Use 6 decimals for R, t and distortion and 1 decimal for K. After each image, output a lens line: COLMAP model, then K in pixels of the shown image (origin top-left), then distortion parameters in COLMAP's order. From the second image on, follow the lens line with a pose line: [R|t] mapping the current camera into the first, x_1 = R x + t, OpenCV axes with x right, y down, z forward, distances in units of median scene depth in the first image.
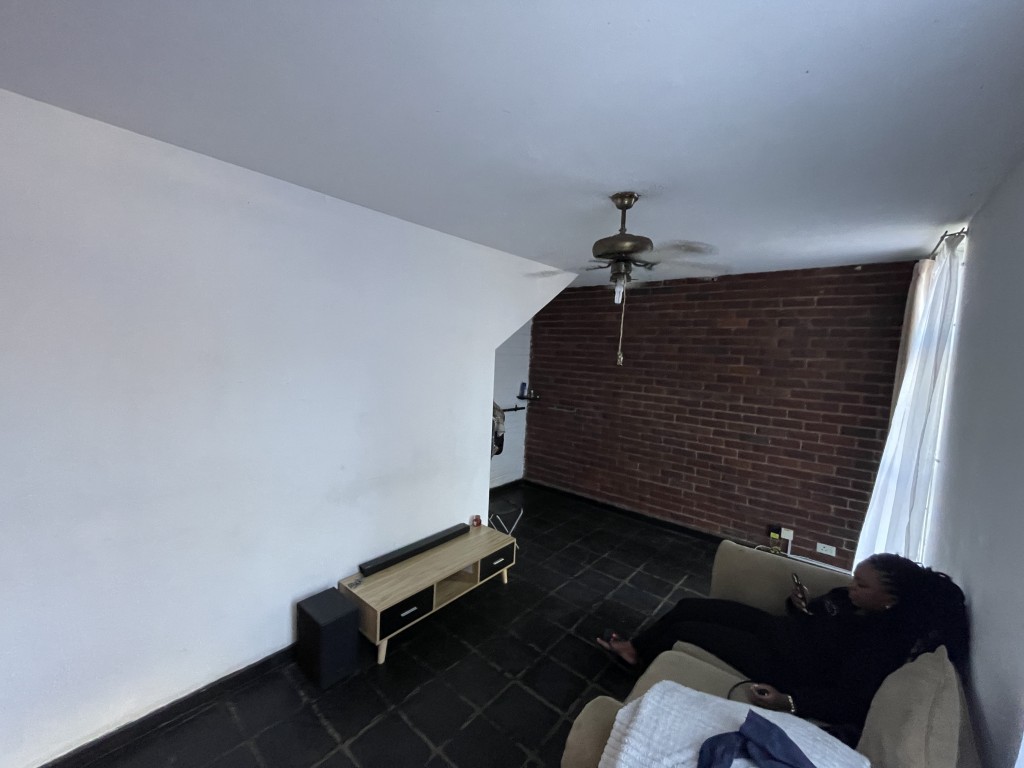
lens RADIAL K [[415.6, 0, 512.0], [0, 415.6, 384.0], [0, 0, 1]] dist [-0.000205, 0.000381]
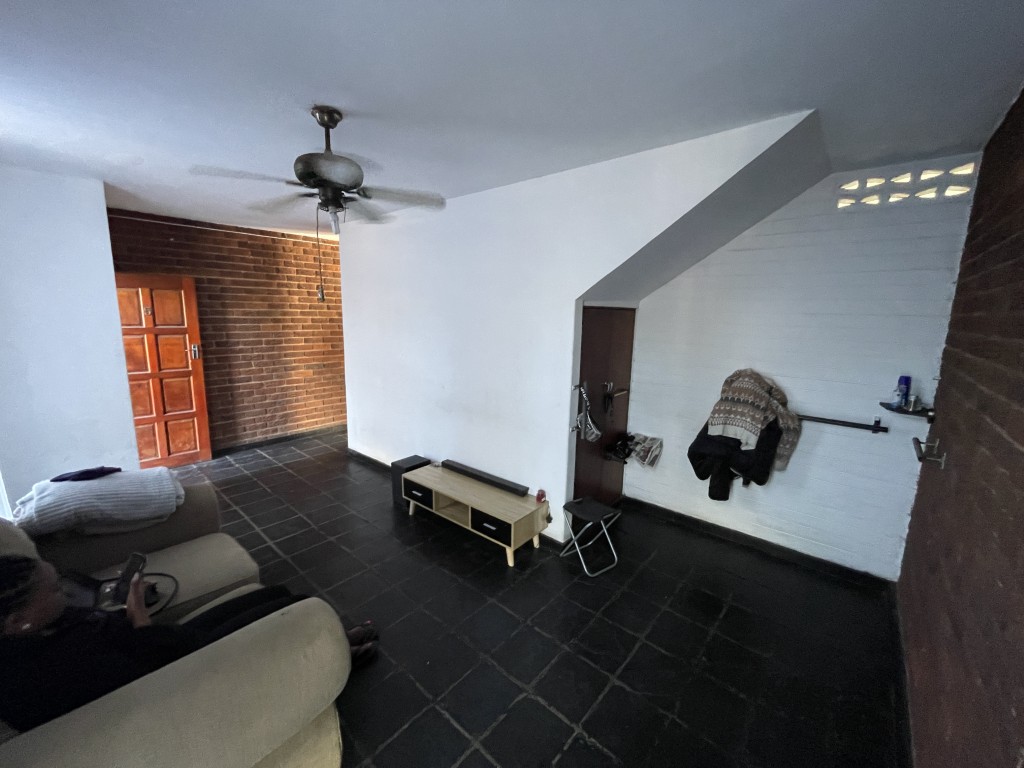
lens RADIAL K [[415.6, 0, 512.0], [0, 415.6, 384.0], [0, 0, 1]] dist [-0.000205, 0.000381]
pose [[-0.017395, 0.106422, -0.994169, 0.962583], [-0.108182, 0.988282, 0.107684, 0.005481], [0.993979, 0.109424, -0.005678, 1.142874]]
